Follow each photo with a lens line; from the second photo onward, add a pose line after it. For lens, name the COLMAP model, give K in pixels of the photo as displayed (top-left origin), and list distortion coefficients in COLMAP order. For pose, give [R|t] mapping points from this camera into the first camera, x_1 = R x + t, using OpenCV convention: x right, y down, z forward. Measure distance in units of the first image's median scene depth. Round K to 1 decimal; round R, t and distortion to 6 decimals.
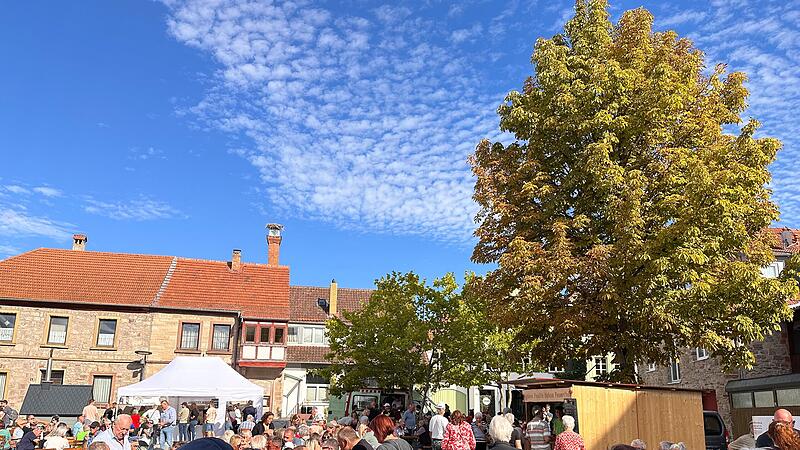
lens RADIAL K [[555.1, 0, 397.4], [0, 555.1, 282.0], [0, 0, 1]] dist [0.007010, -0.002199]
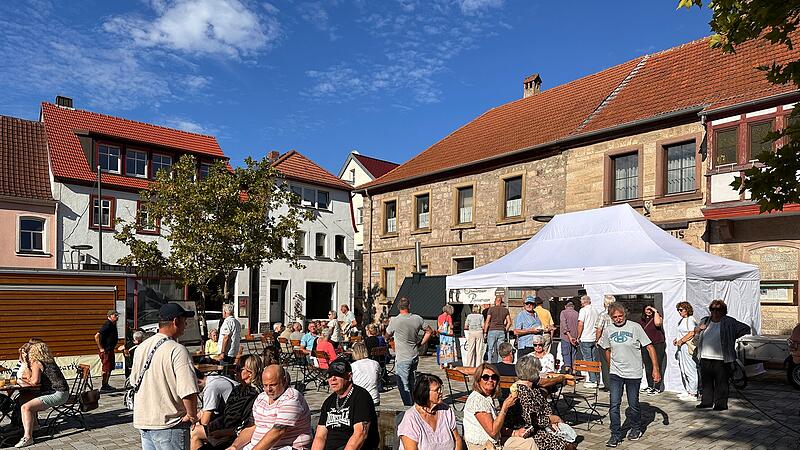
lens RADIAL K [[563.5, 0, 402.8], [0, 563.5, 304.3], [0, 0, 1]] dist [0.119254, -0.173260]
pose [[0.457744, -0.005103, -0.889069, 0.029896], [0.208420, 0.972735, 0.101723, 0.118182], [0.864310, -0.231863, 0.446328, 0.540373]]
